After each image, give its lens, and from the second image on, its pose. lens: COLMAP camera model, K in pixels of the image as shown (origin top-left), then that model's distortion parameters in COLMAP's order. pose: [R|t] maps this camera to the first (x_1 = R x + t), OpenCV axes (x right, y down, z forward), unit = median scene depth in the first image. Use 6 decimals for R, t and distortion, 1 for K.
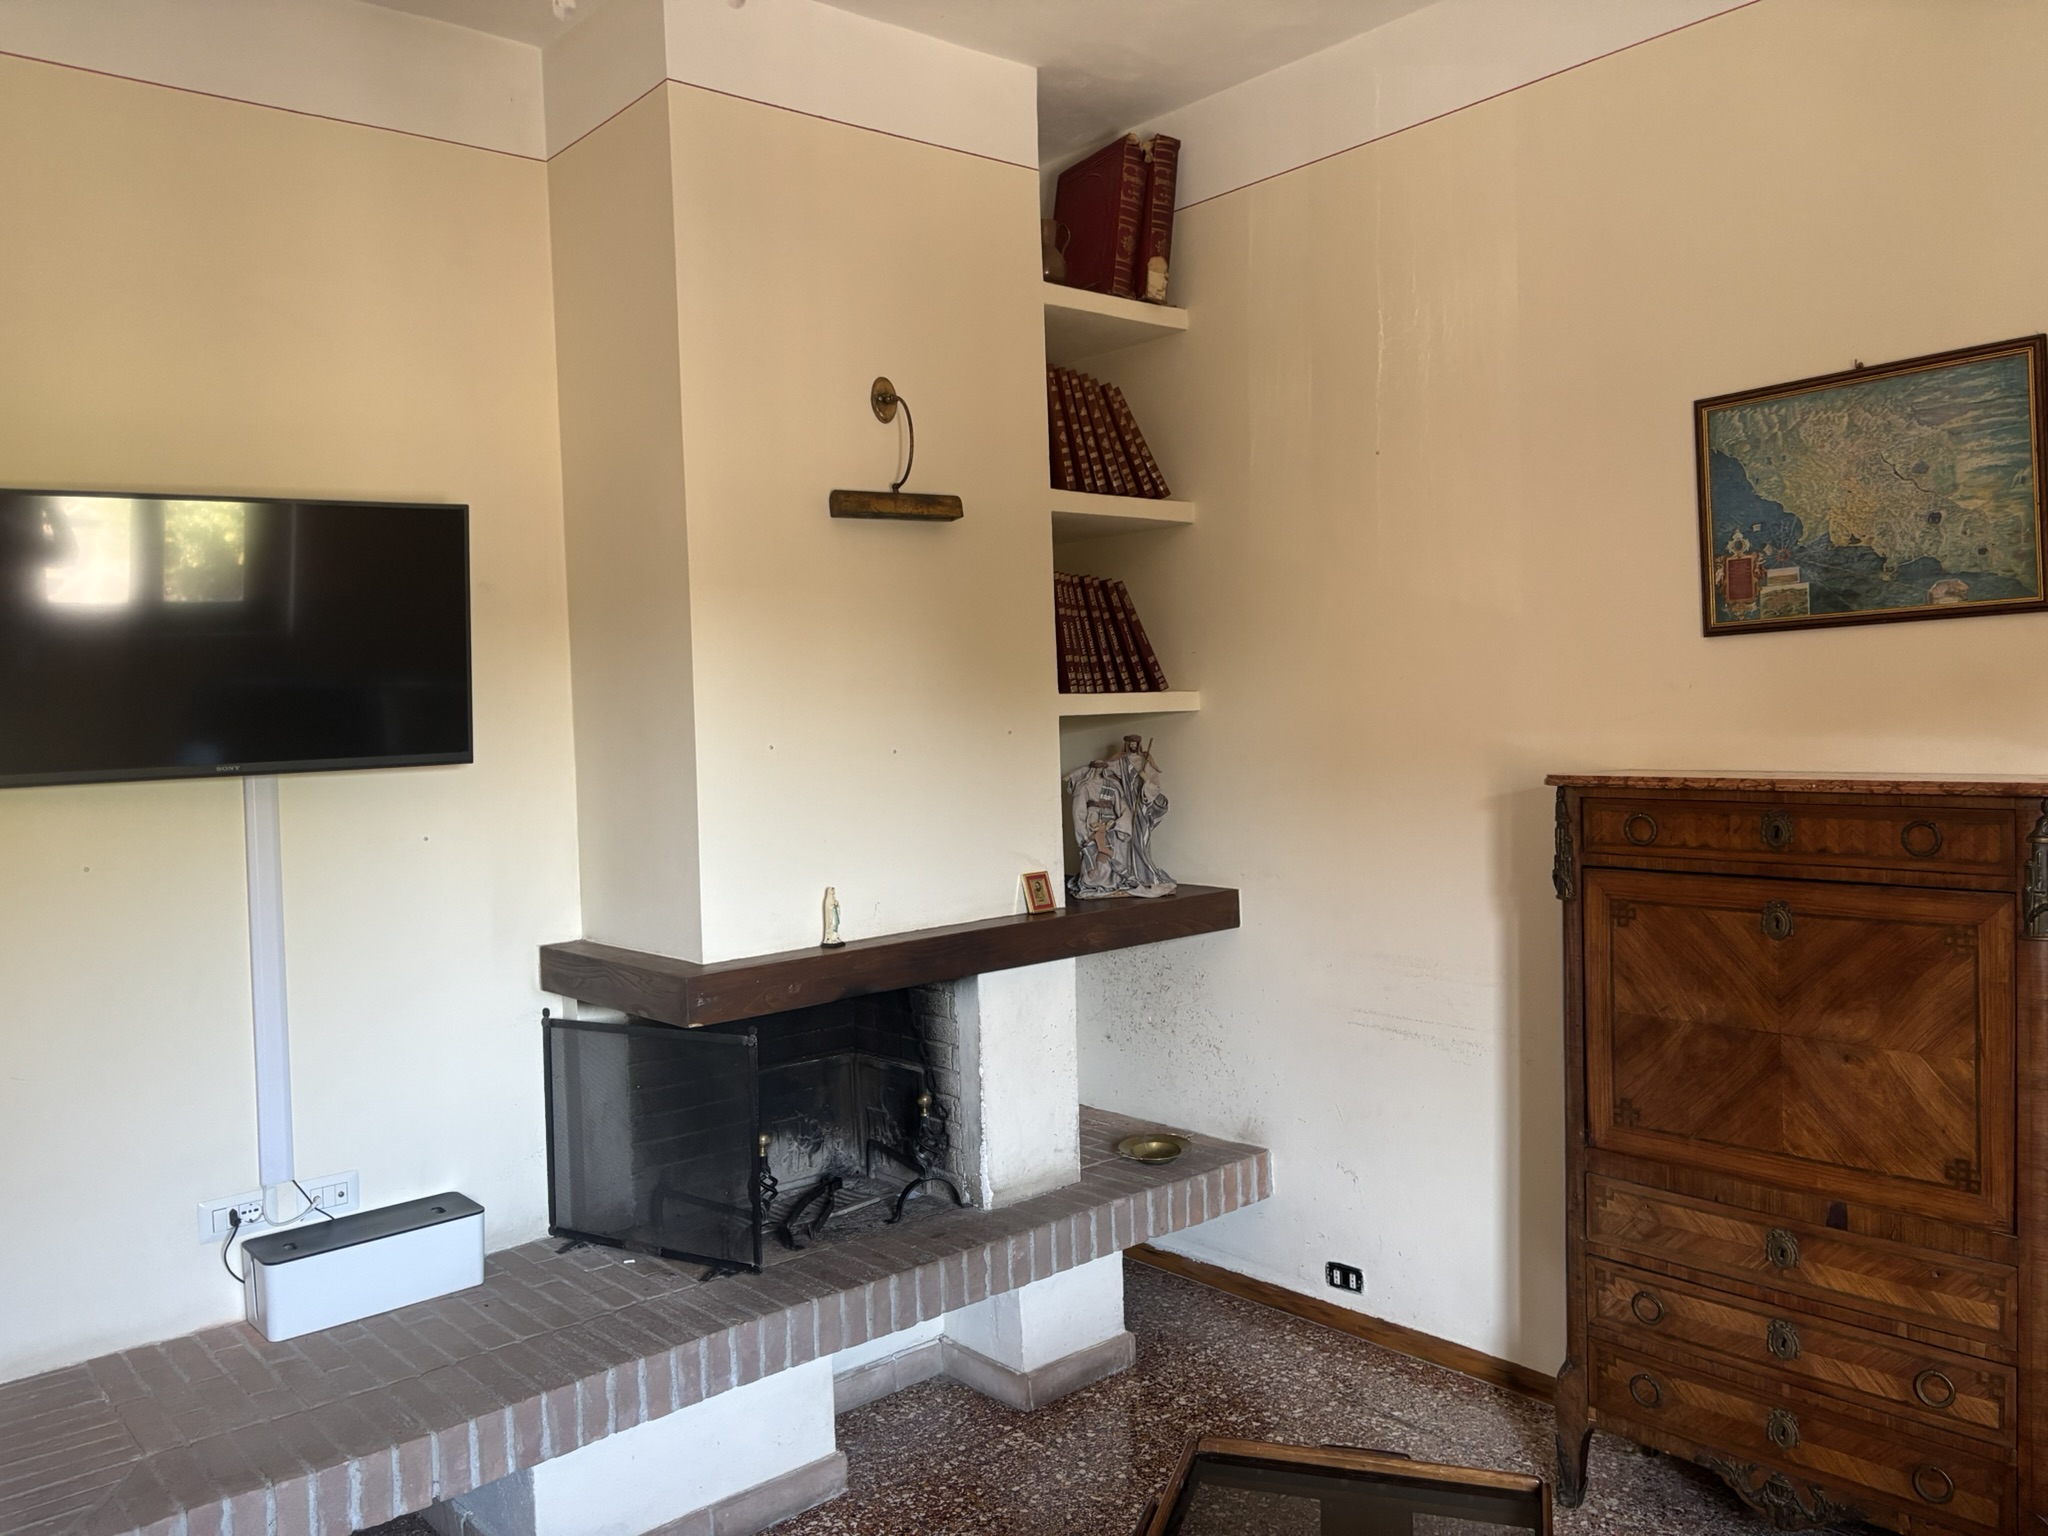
lens RADIAL K [[1507.1, 0, 1024.0], [0, 1507.1, 768.0], [0, 0, 1]] dist [-0.004065, 0.001757]
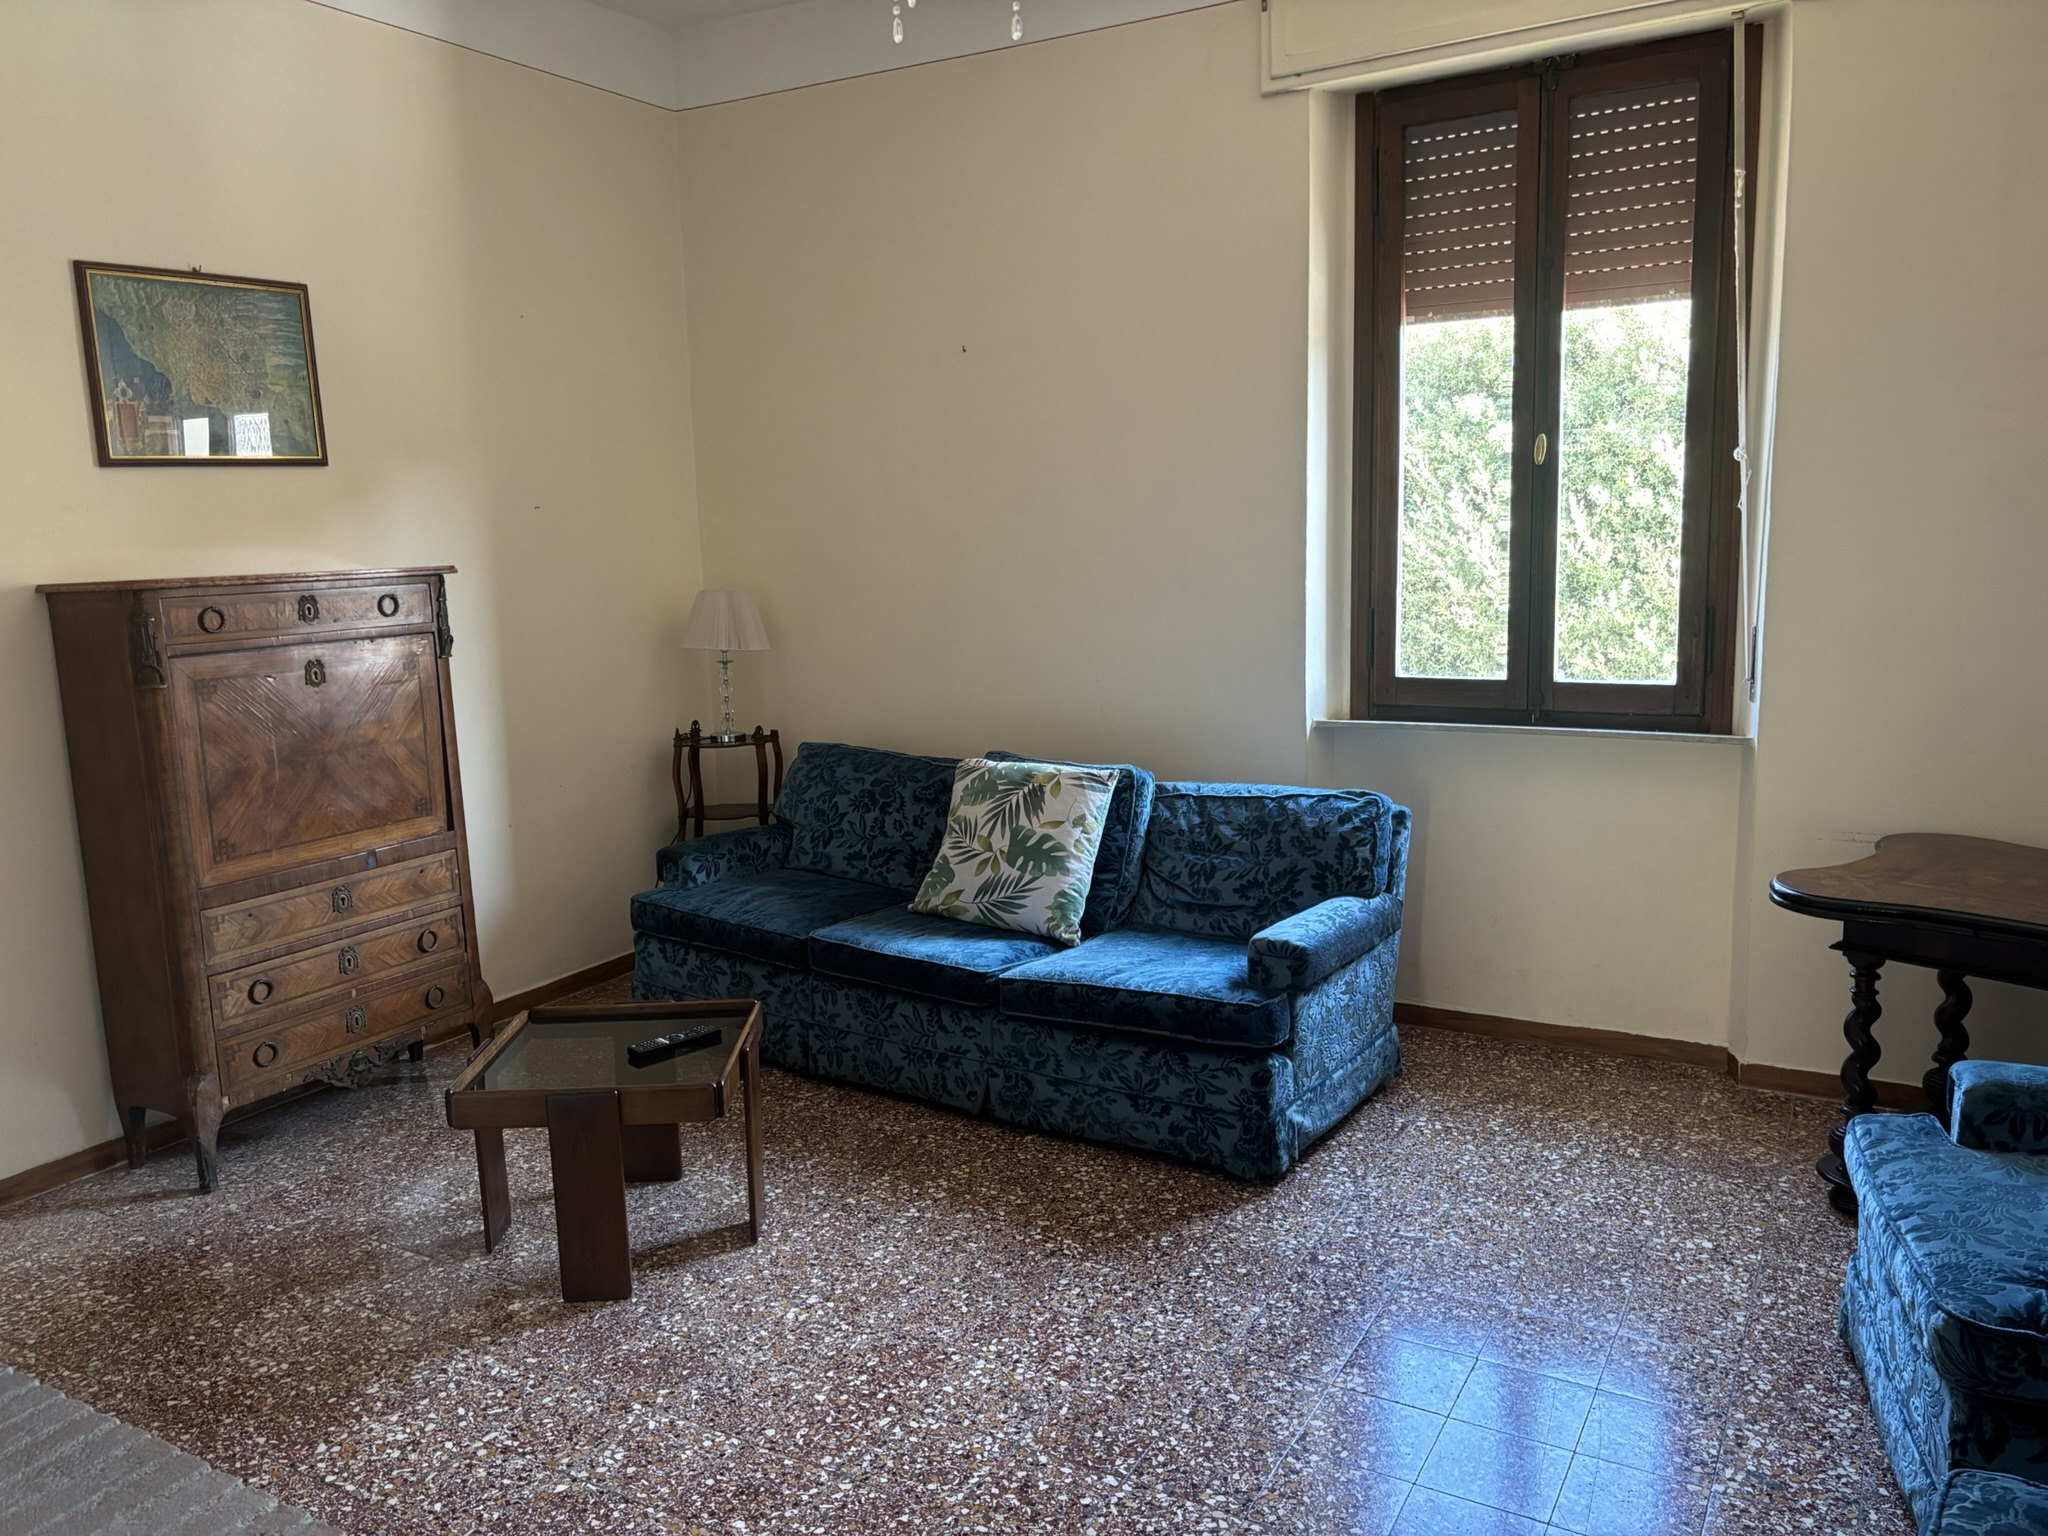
lens RADIAL K [[1507.1, 0, 1024.0], [0, 1507.1, 768.0], [0, 0, 1]] dist [-0.004065, 0.001757]
pose [[-0.314590, -0.118159, 0.941845, -1.005836], [0.073224, 0.986245, 0.148187, 0.026456], [-0.946399, 0.115584, -0.301610, 0.765673]]
